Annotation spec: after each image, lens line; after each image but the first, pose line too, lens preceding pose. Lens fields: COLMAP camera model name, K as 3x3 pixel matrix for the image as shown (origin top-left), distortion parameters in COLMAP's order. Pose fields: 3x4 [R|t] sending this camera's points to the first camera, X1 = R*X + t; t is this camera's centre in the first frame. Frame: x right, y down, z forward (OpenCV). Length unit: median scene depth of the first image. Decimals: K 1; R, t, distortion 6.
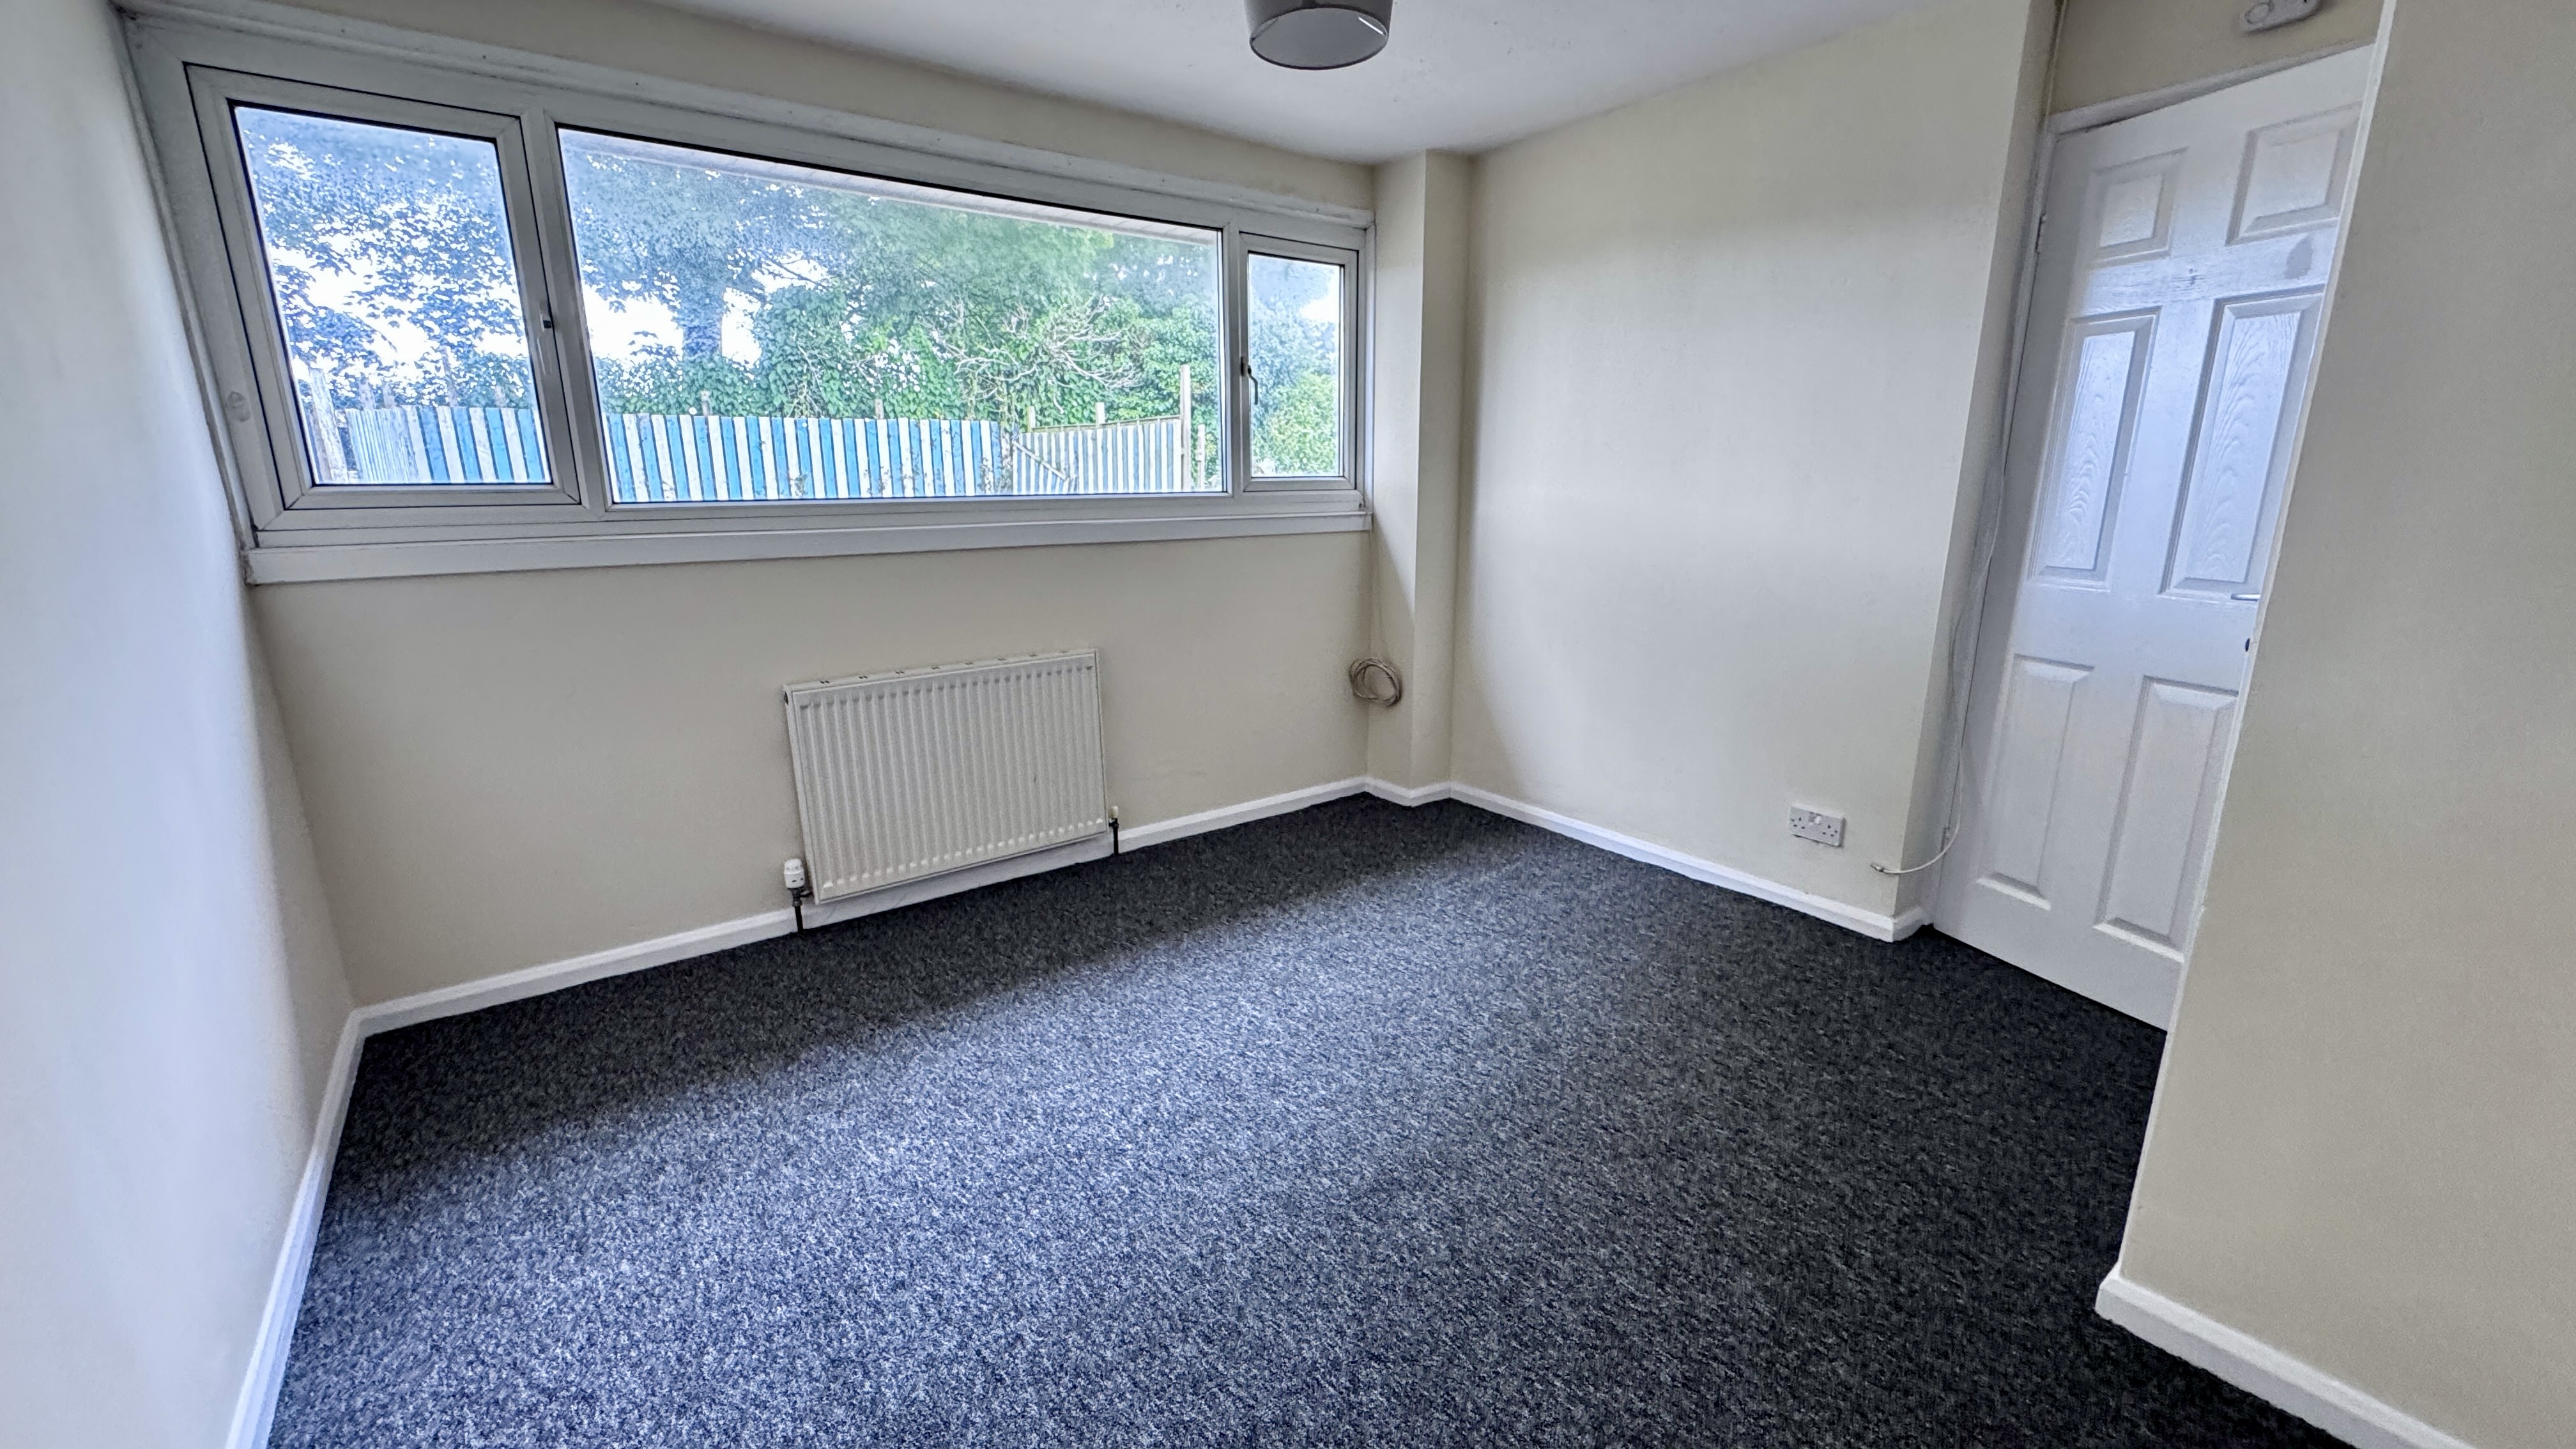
lens RADIAL K [[1033.3, 0, 1288.0], [0, 1033.3, 724.5], [0, 0, 1]] dist [-0.000432, 0.000101]
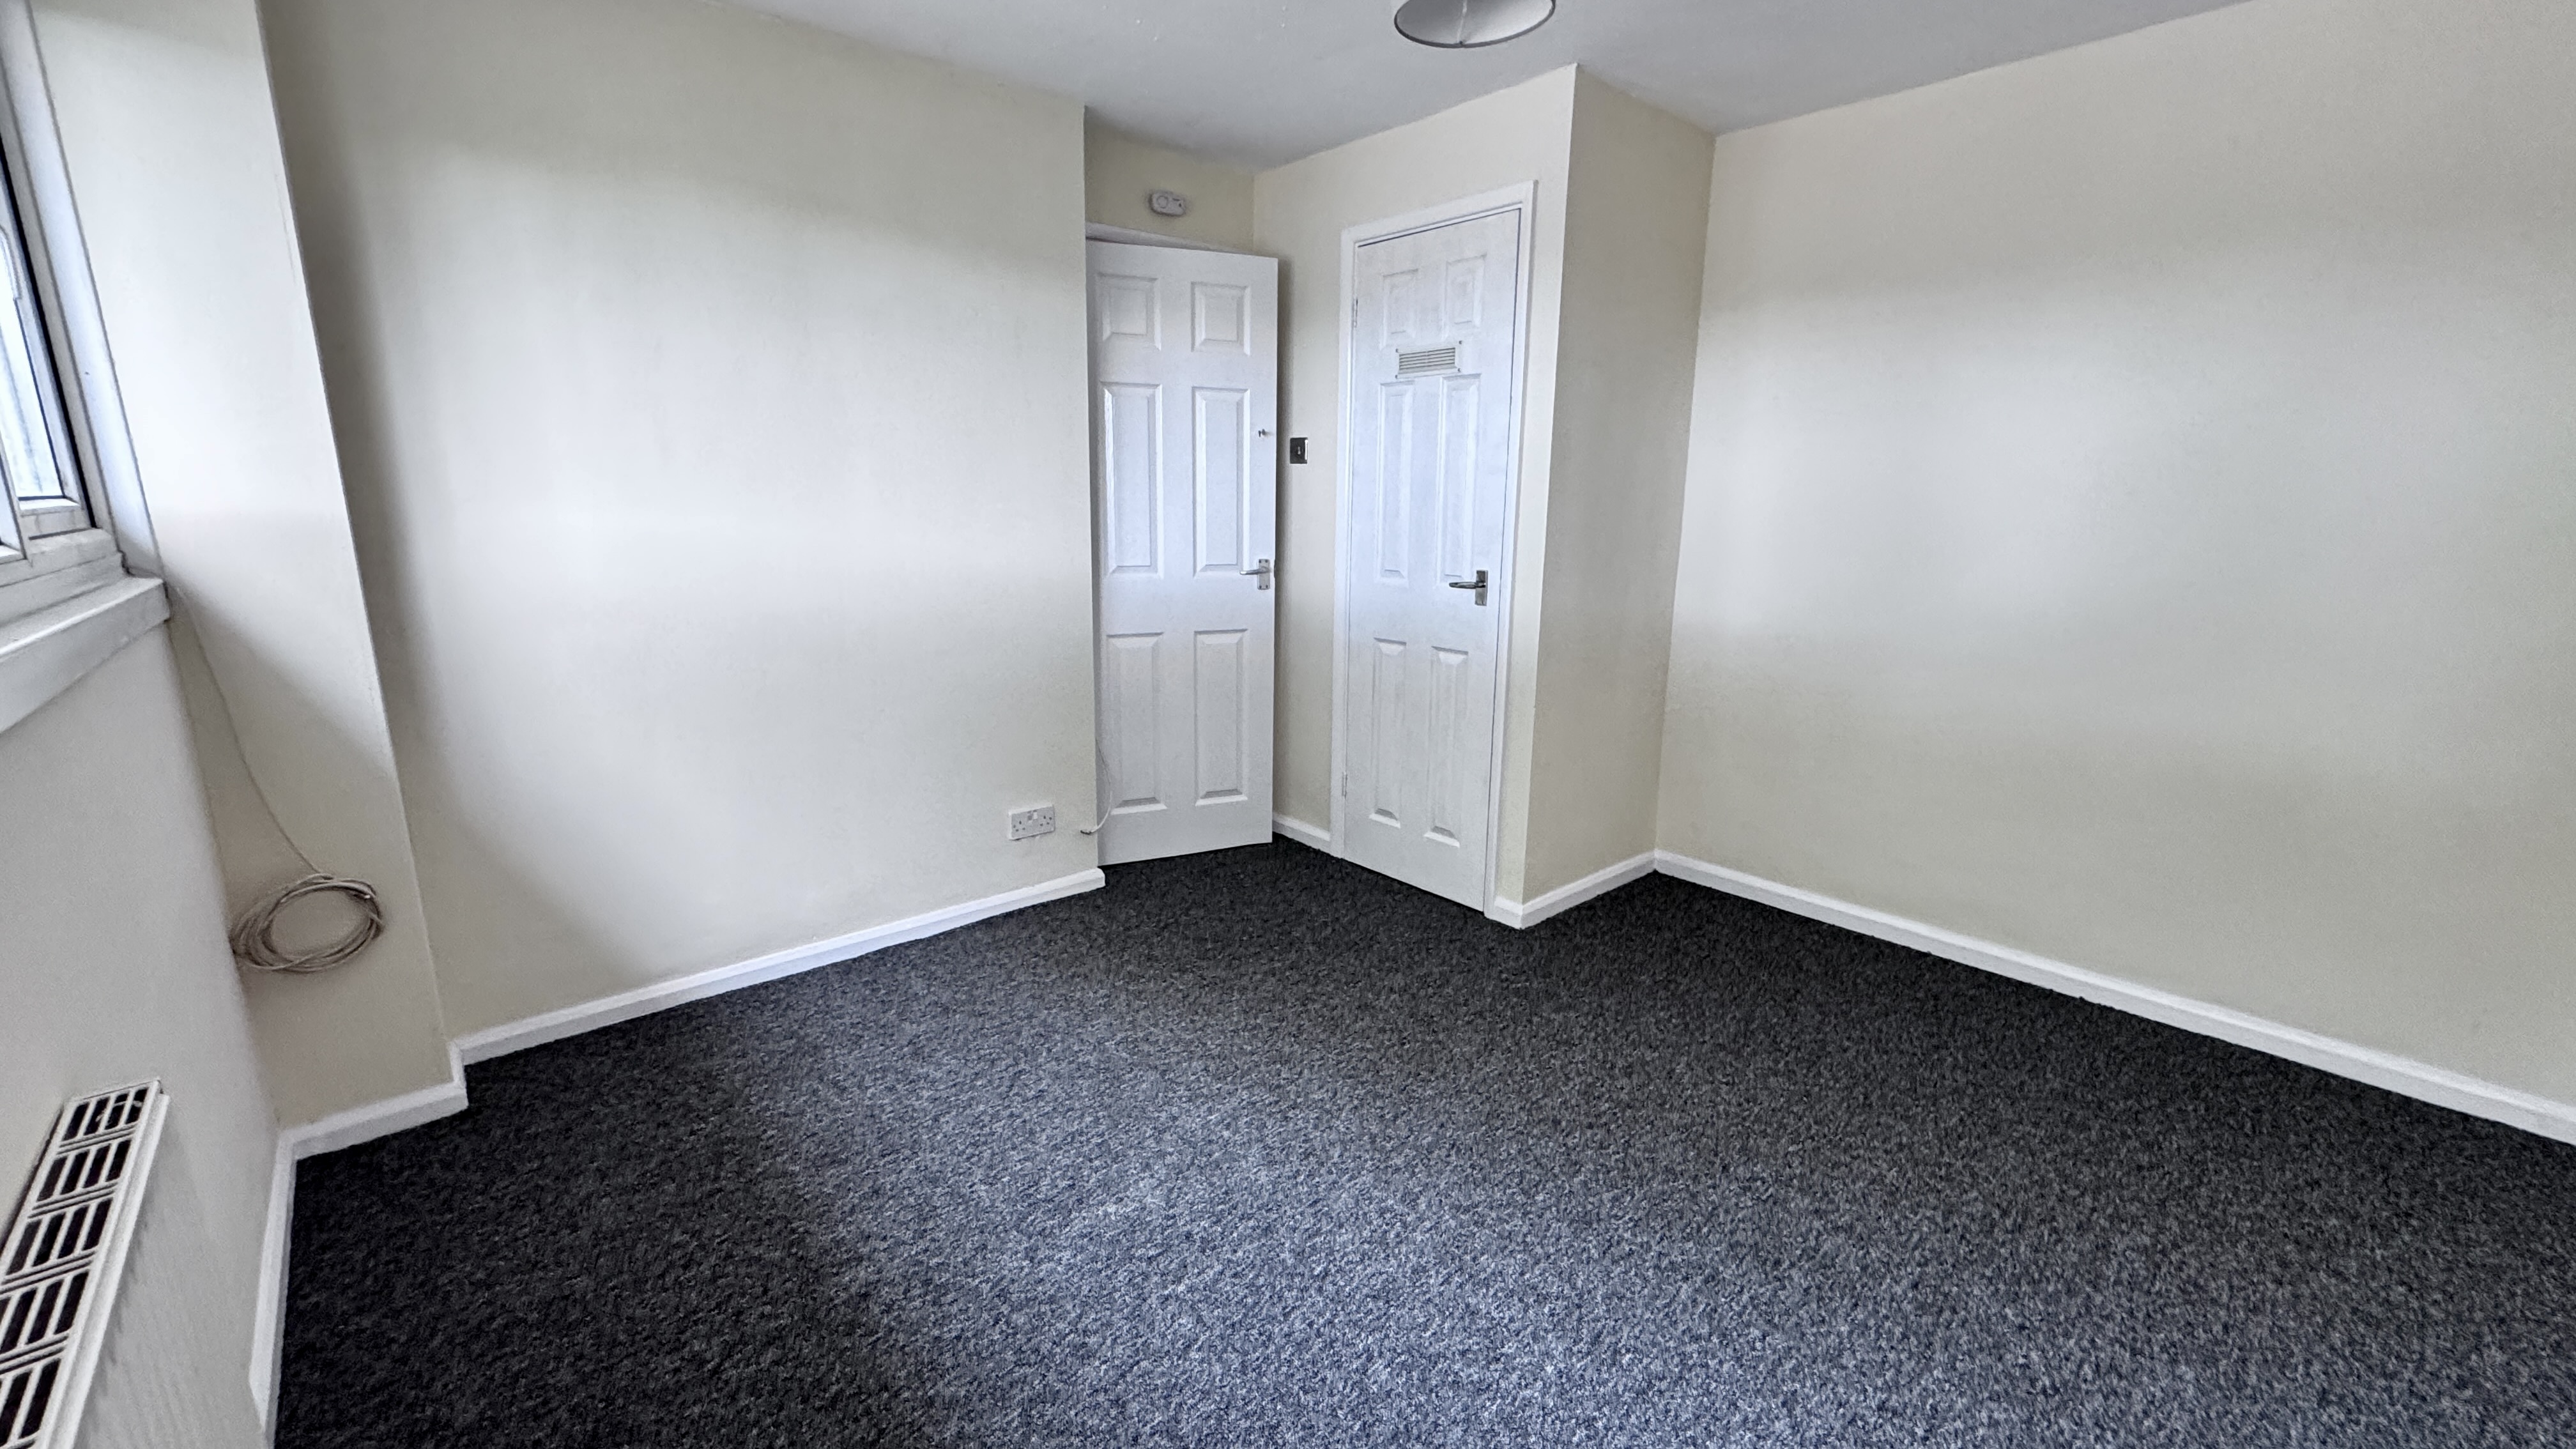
lens RADIAL K [[1027.8, 0, 1288.0], [0, 1027.8, 724.5], [0, 0, 1]] dist [-0.001427, 0.000057]
pose [[-0.076147, -0.215280, 0.973579, -0.597766], [0.227659, 0.946869, 0.227179, -0.204165], [-0.970759, 0.238943, -0.023091, 0.834189]]
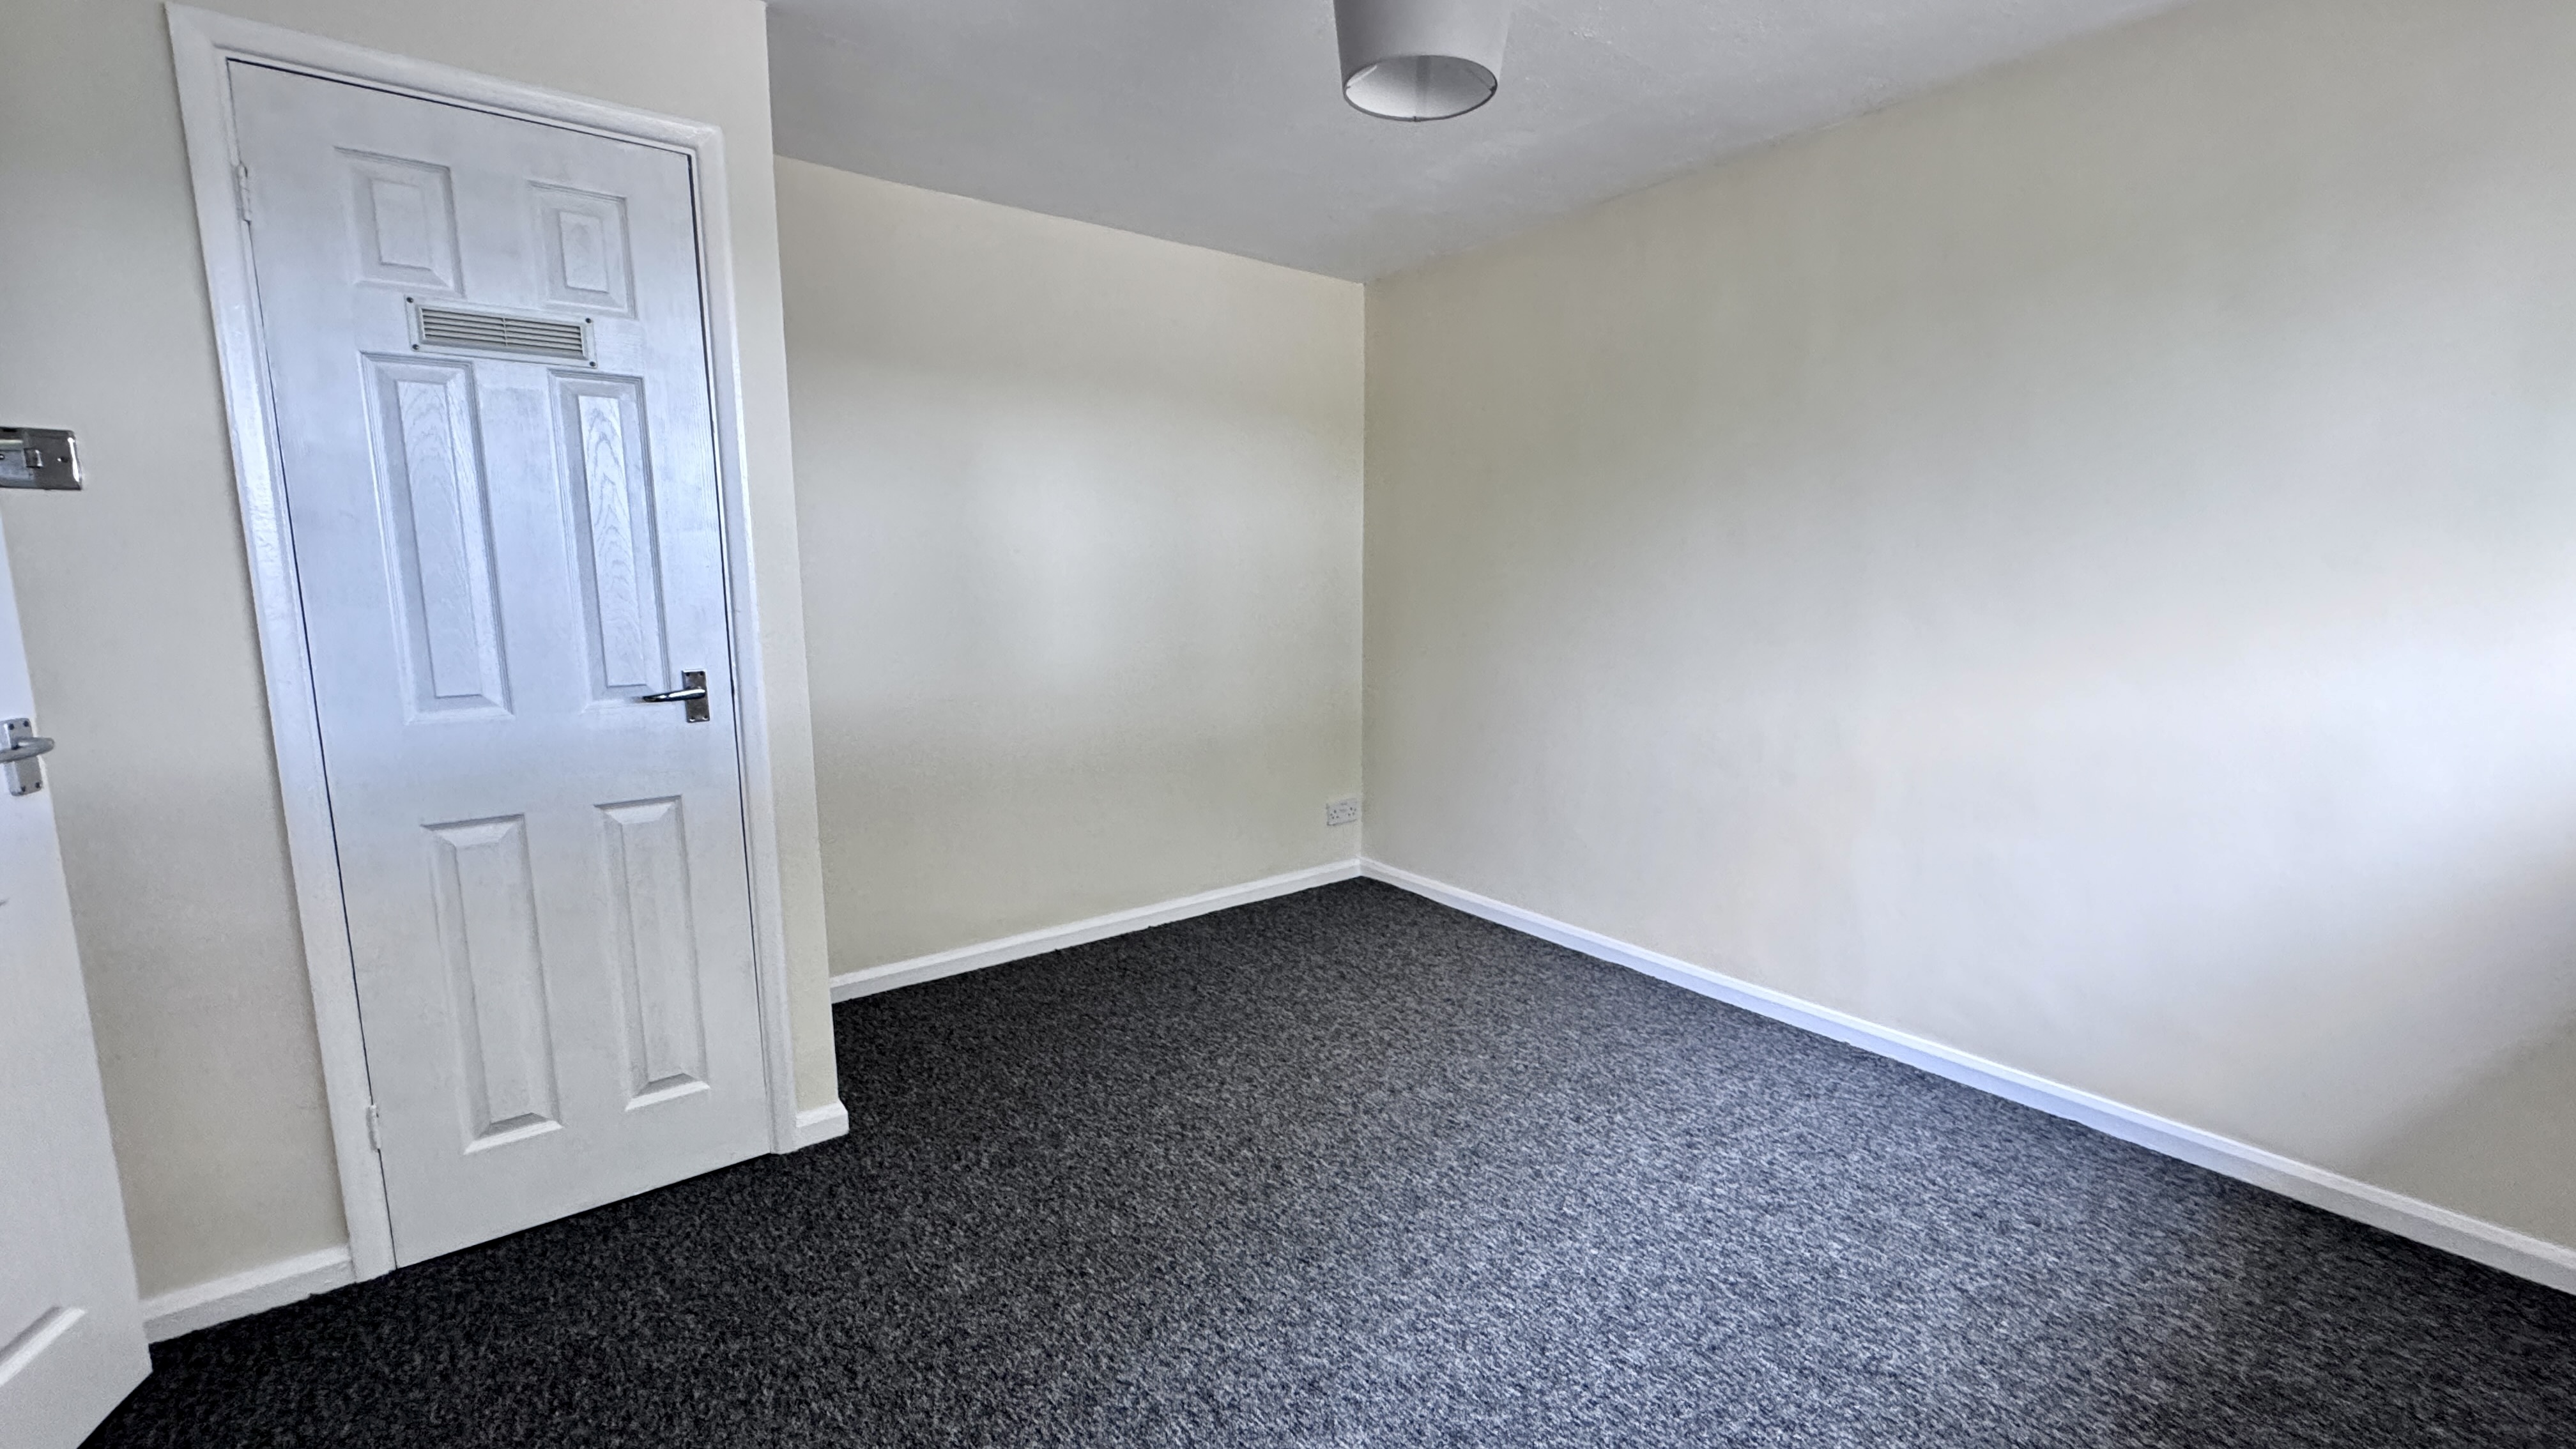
lens RADIAL K [[1027.8, 0, 1288.0], [0, 1027.8, 724.5], [0, 0, 1]] dist [-0.001427, 0.000057]
pose [[-0.999922, 0.011103, -0.005804, 0.098286], [0.008095, 0.926162, 0.377038, -0.307402], [0.009562, 0.376961, -0.926180, 1.291042]]
